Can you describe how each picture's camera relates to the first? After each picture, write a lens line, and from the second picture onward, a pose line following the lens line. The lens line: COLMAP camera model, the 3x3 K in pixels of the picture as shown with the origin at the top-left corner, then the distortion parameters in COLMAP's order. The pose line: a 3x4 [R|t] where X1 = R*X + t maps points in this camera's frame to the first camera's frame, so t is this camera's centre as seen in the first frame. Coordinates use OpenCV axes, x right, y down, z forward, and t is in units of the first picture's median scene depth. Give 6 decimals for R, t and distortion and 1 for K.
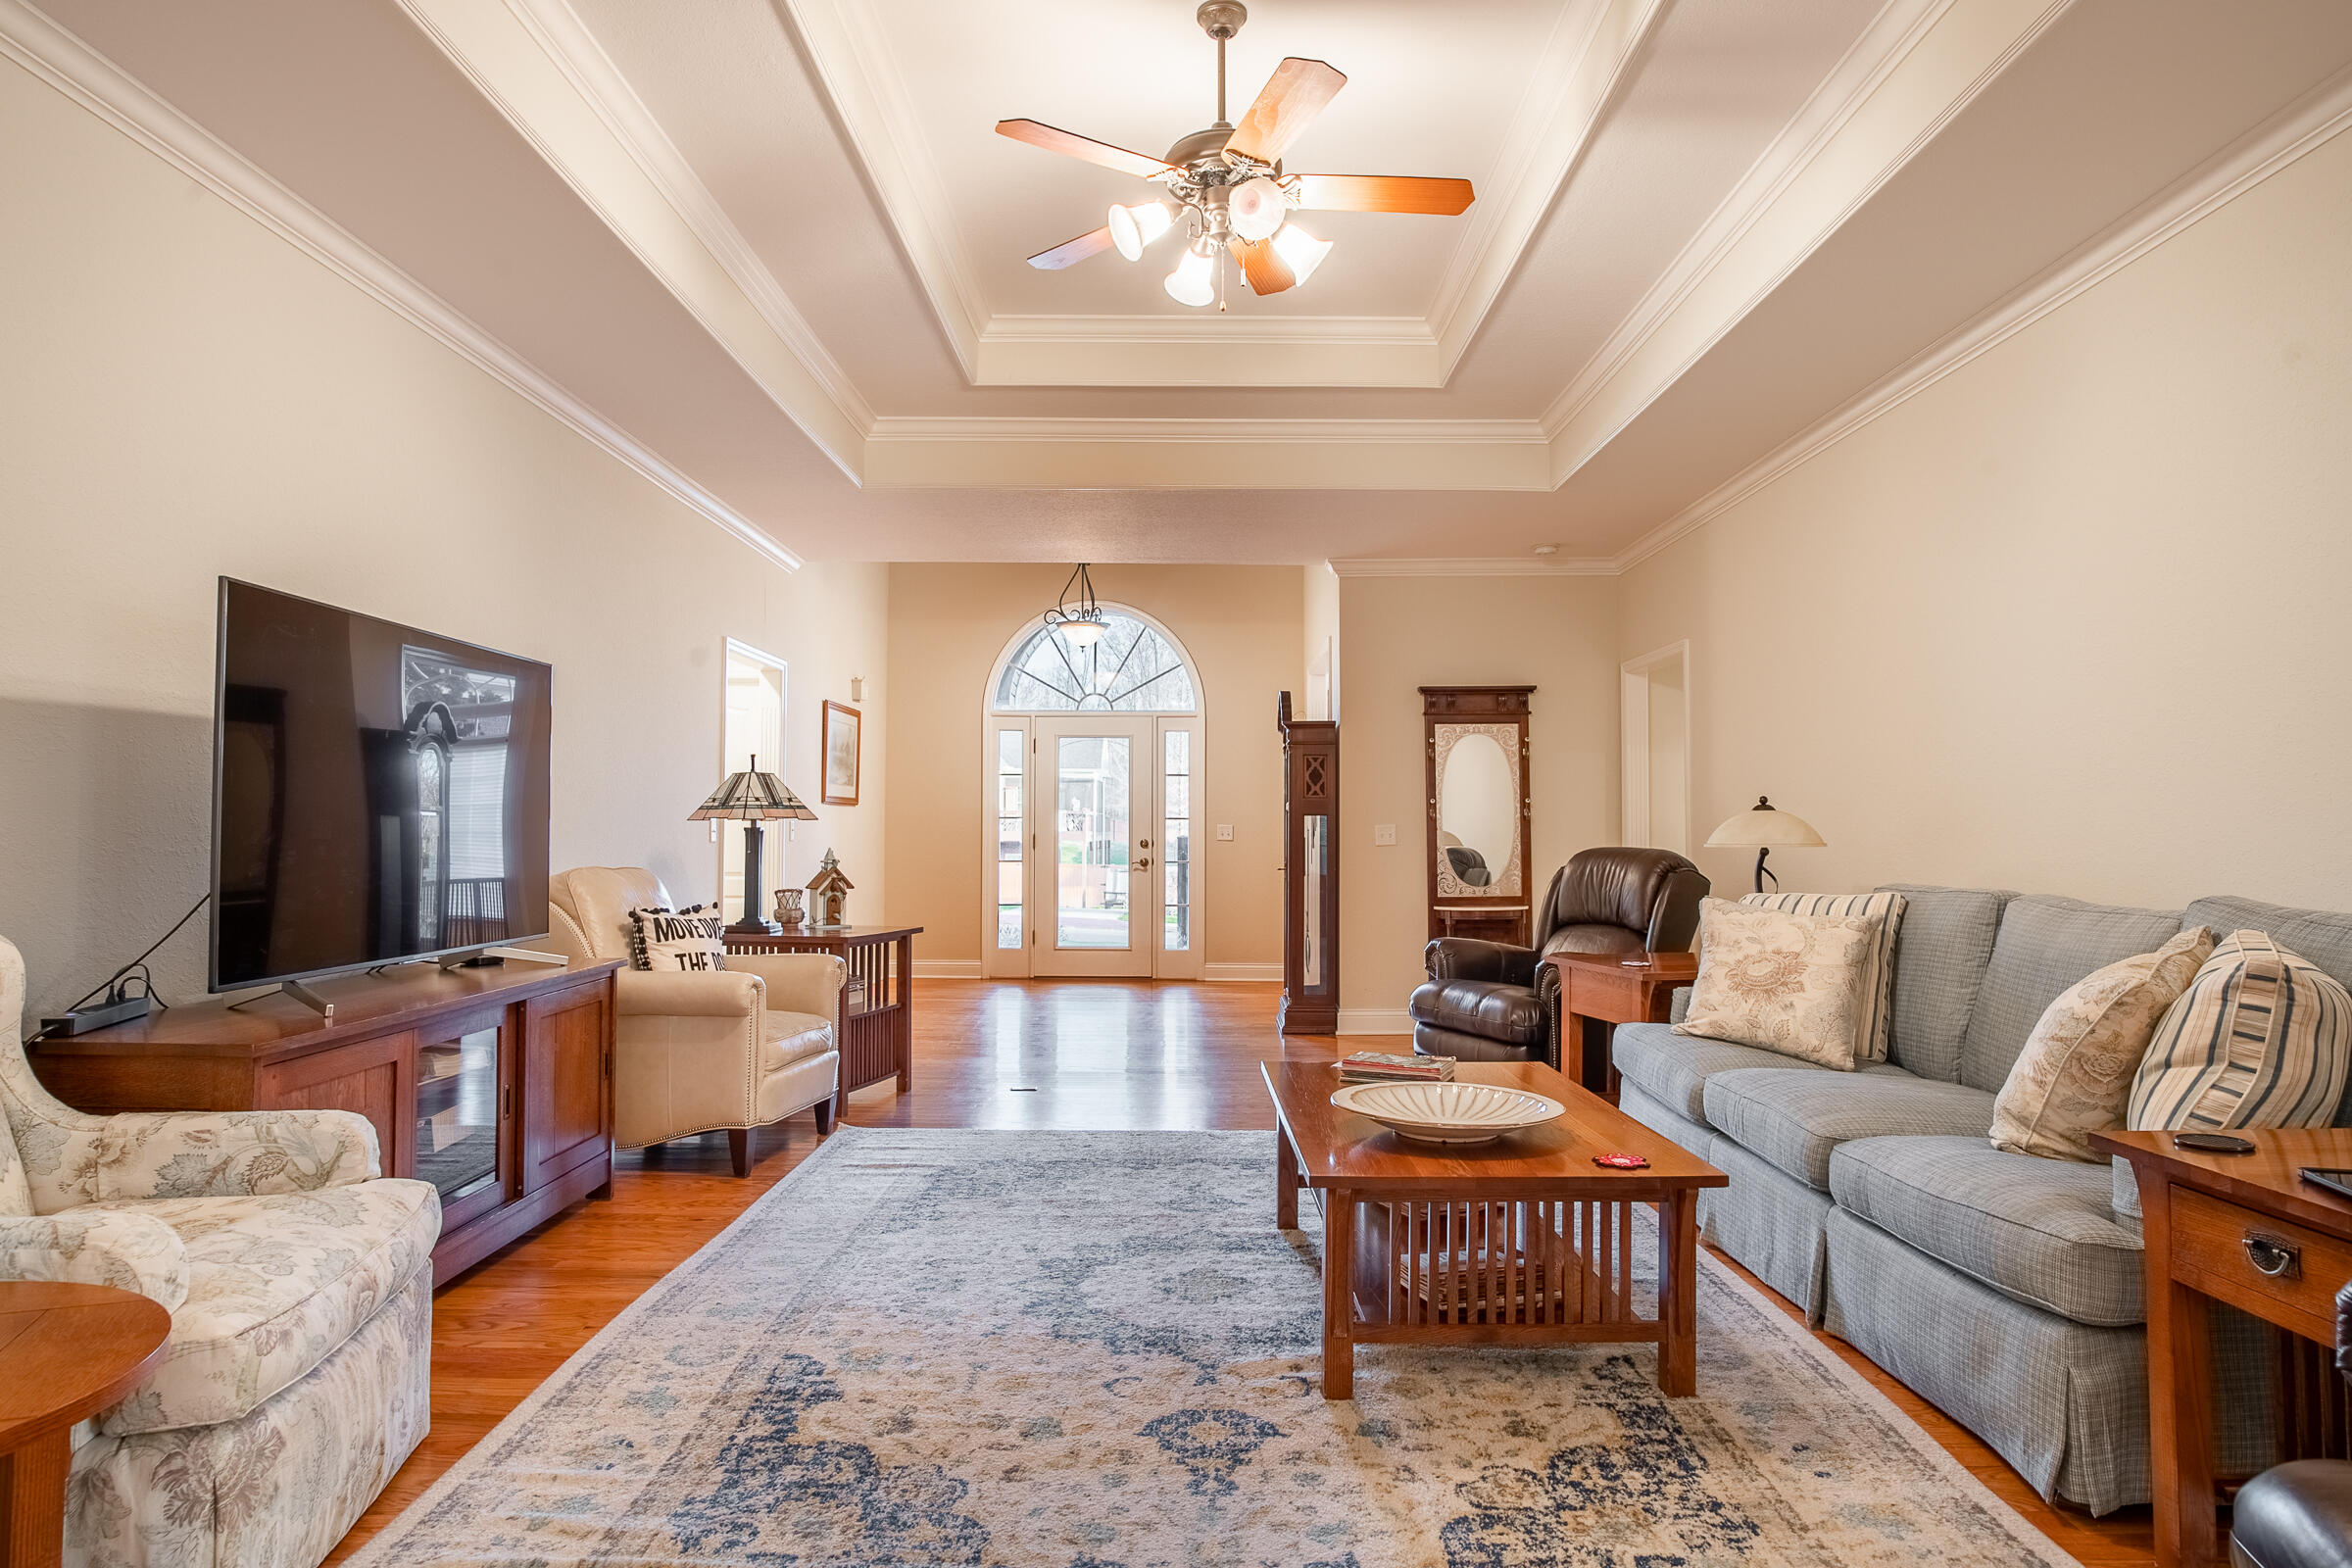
lens RADIAL K [[1375.3, 0, 1175.6], [0, 1375.3, 784.2], [0, 0, 1]] dist [-0.033921, 0.012269]
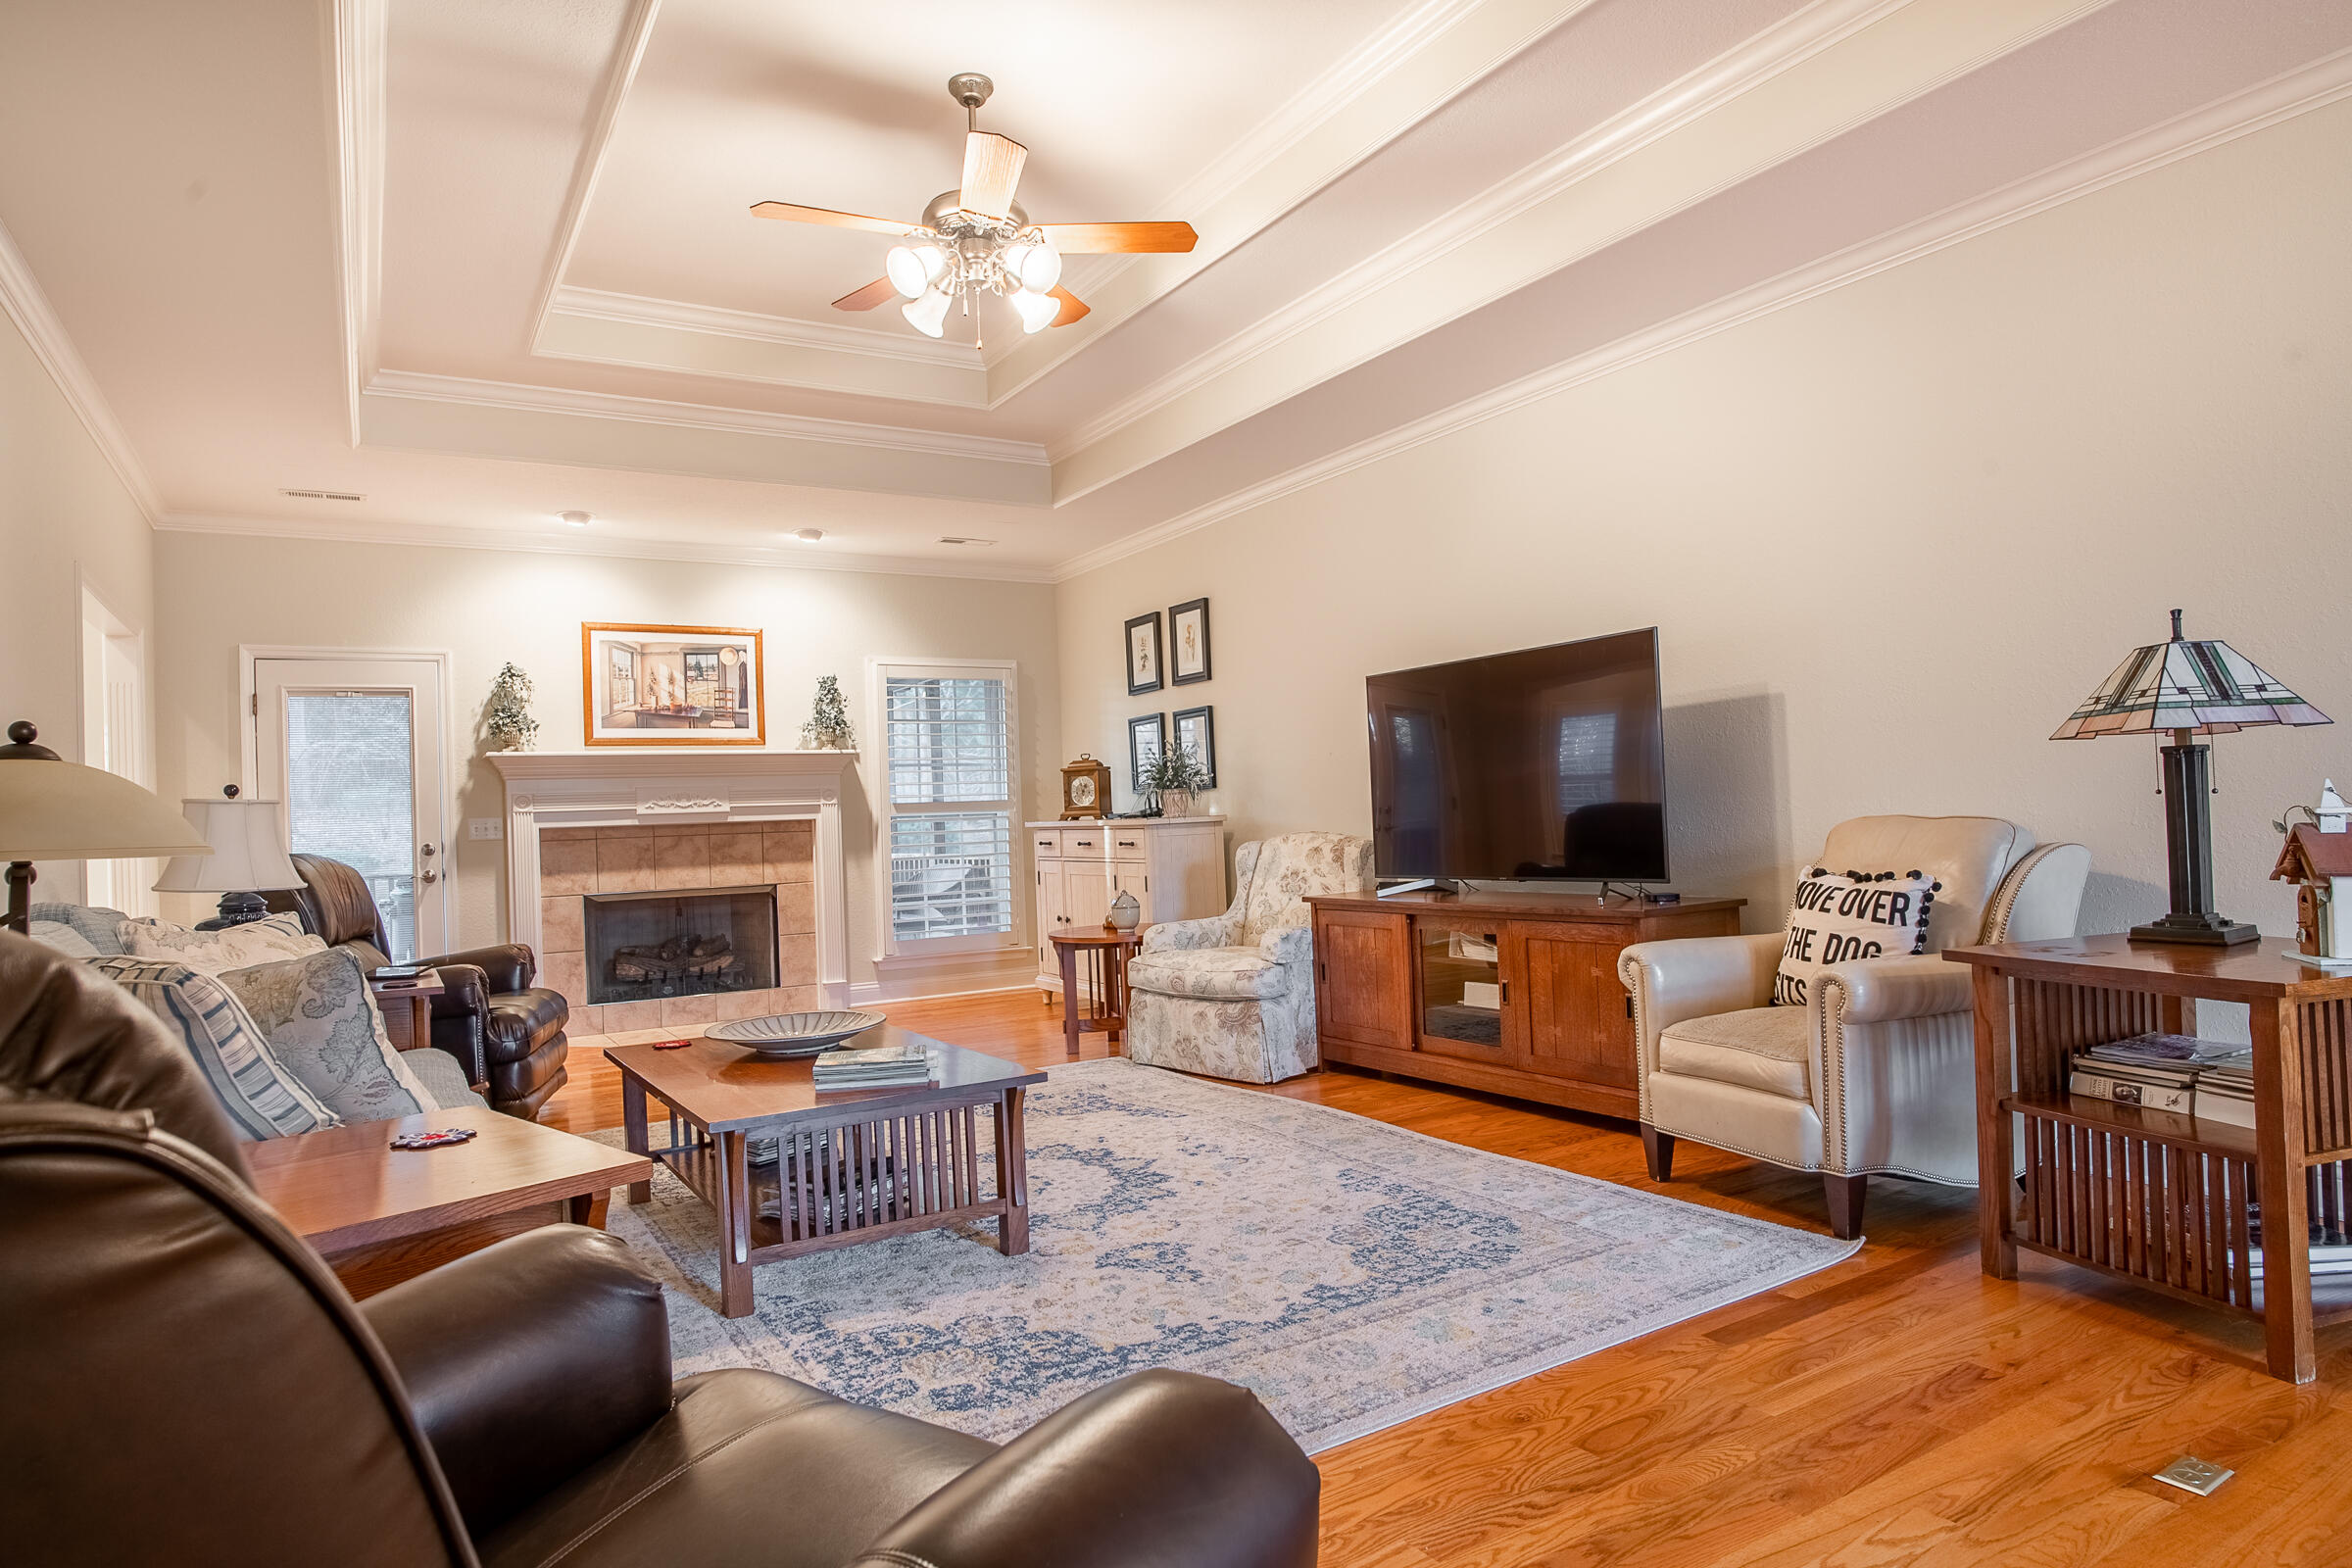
lens RADIAL K [[1375.3, 0, 1185.0], [0, 1375.3, 785.3], [0, 0, 1]] dist [-0.033921, 0.012269]
pose [[-0.849074, 0.019184, -0.527926, 0.310776], [0.055609, 0.997034, -0.053206, 0.055048], [0.525339, -0.074534, -0.847622, 1.276492]]
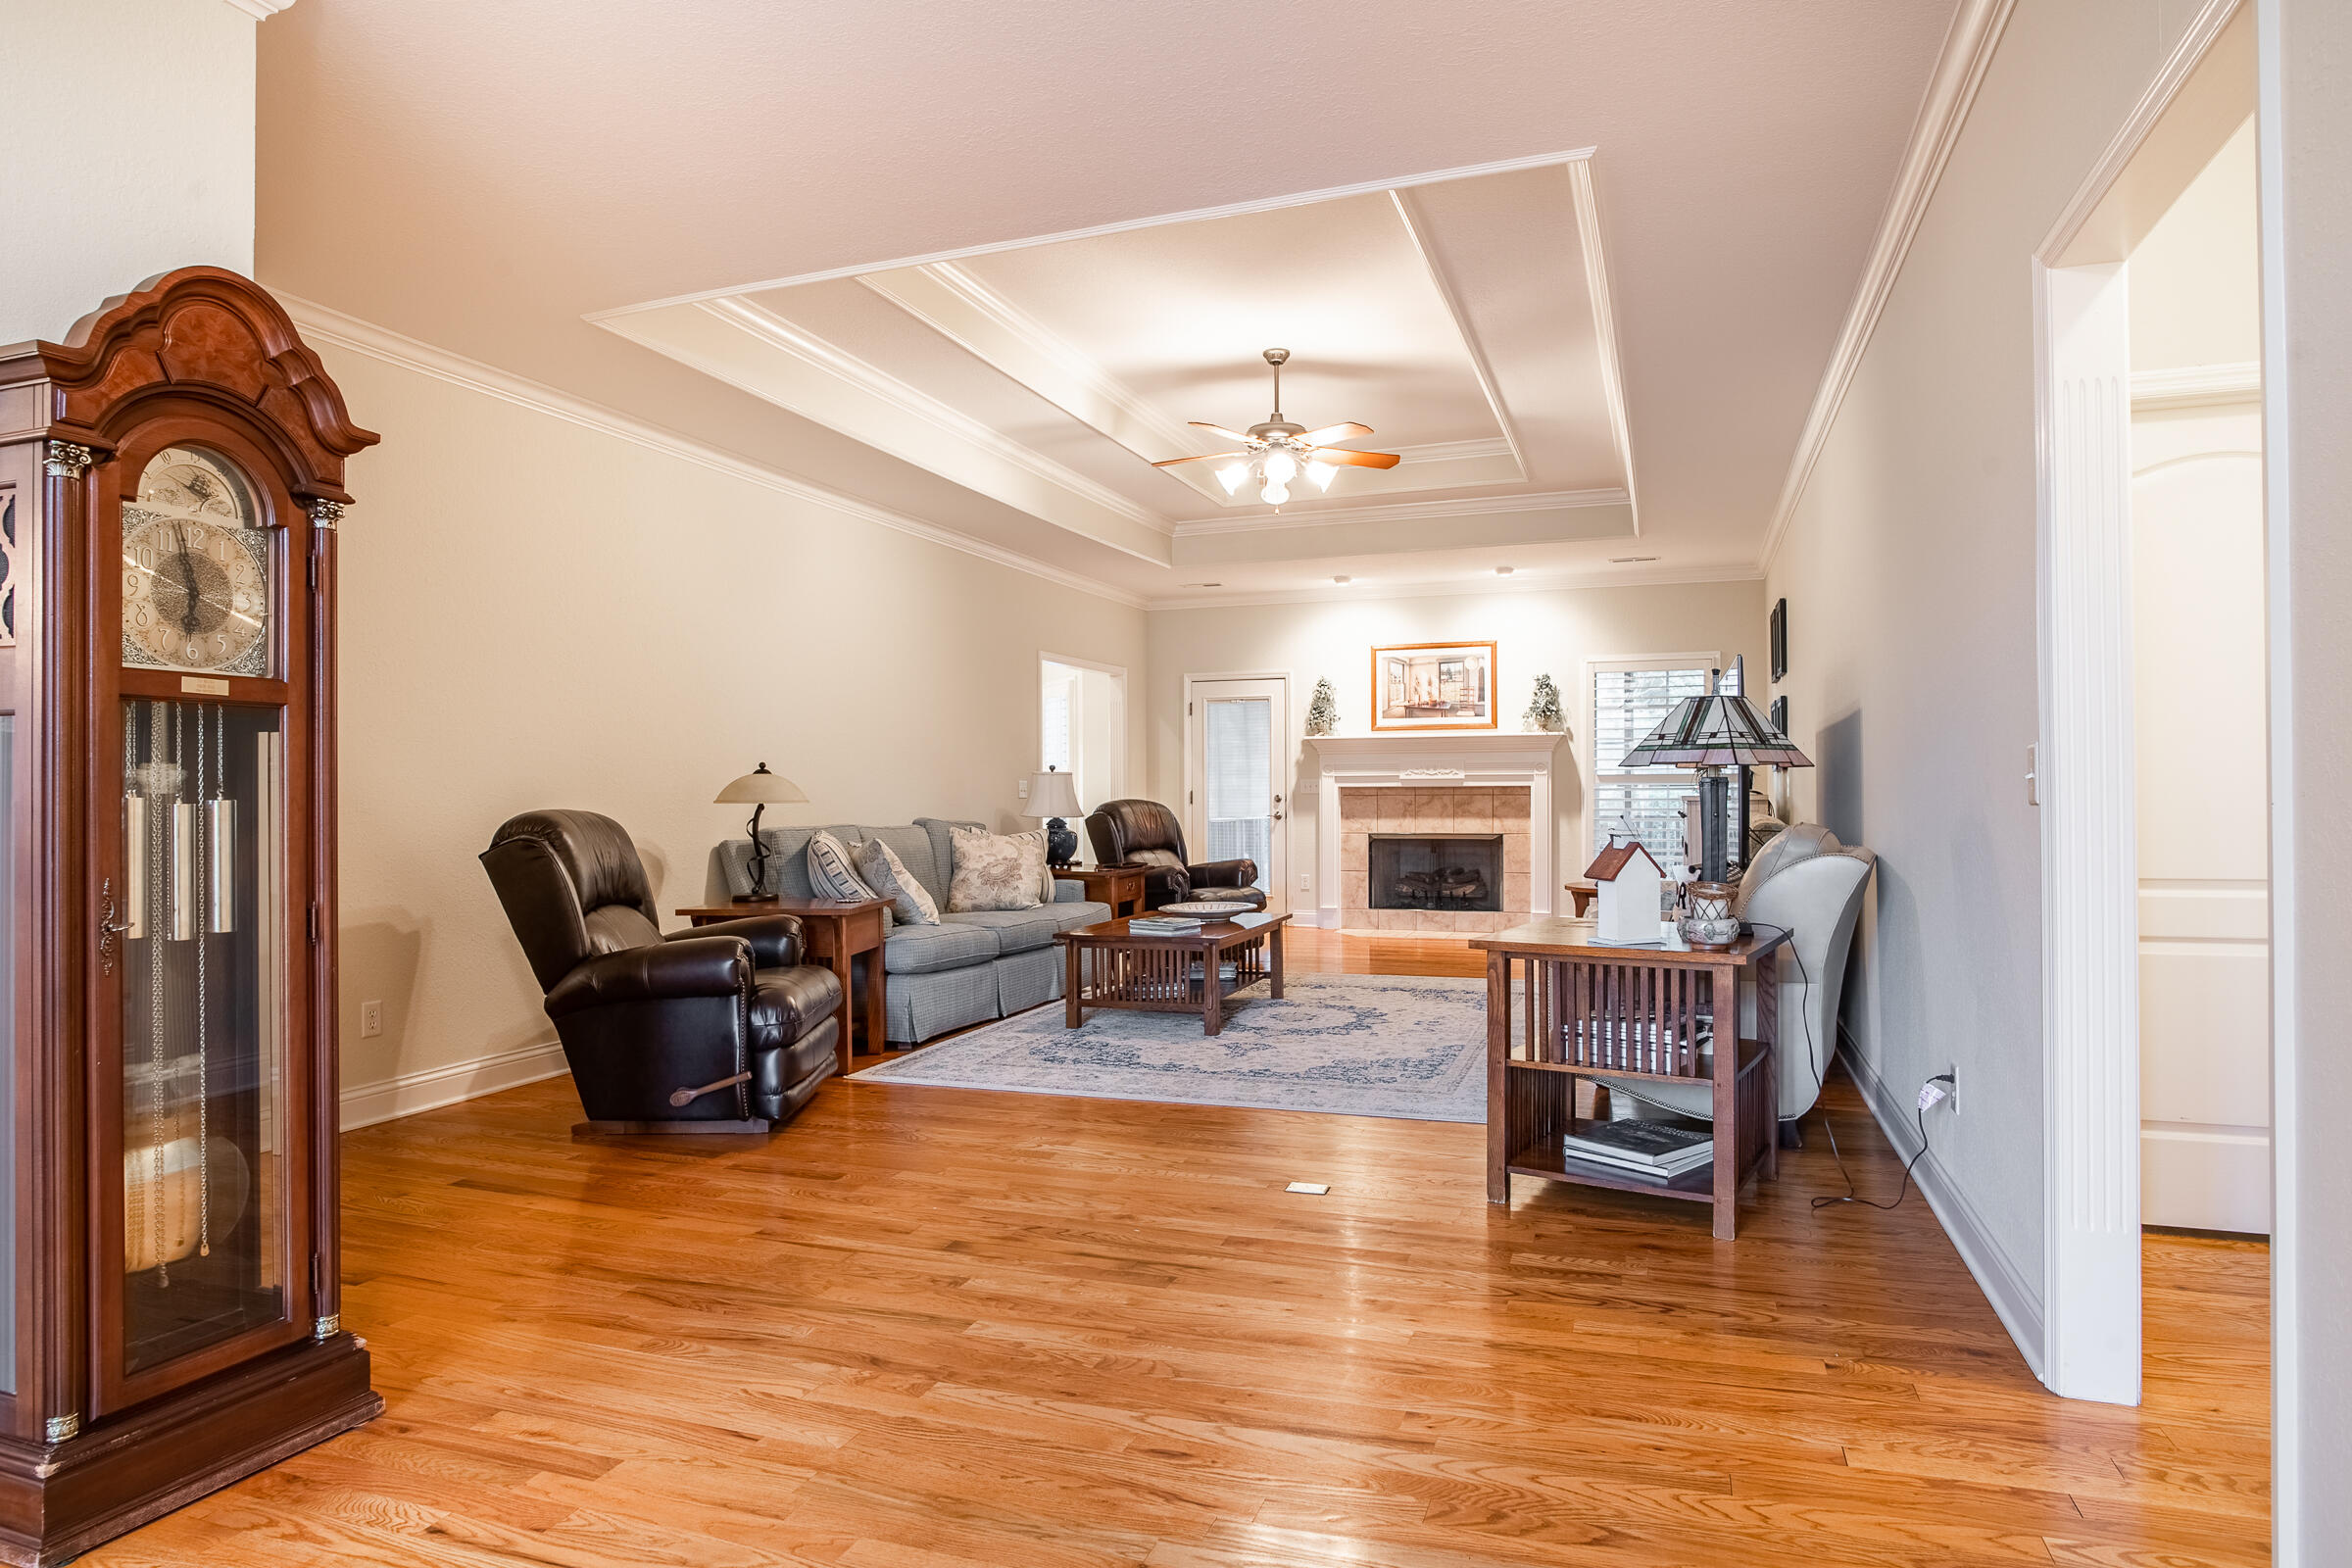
lens RADIAL K [[1375.3, 0, 1181.7], [0, 1375.3, 784.7], [0, 0, 1]] dist [-0.033921, 0.012269]
pose [[-0.941996, 0.005920, 0.335572, -0.296481], [-0.006964, 0.999284, -0.037176, 0.063636], [-0.335552, -0.037357, -0.941281, 1.762166]]
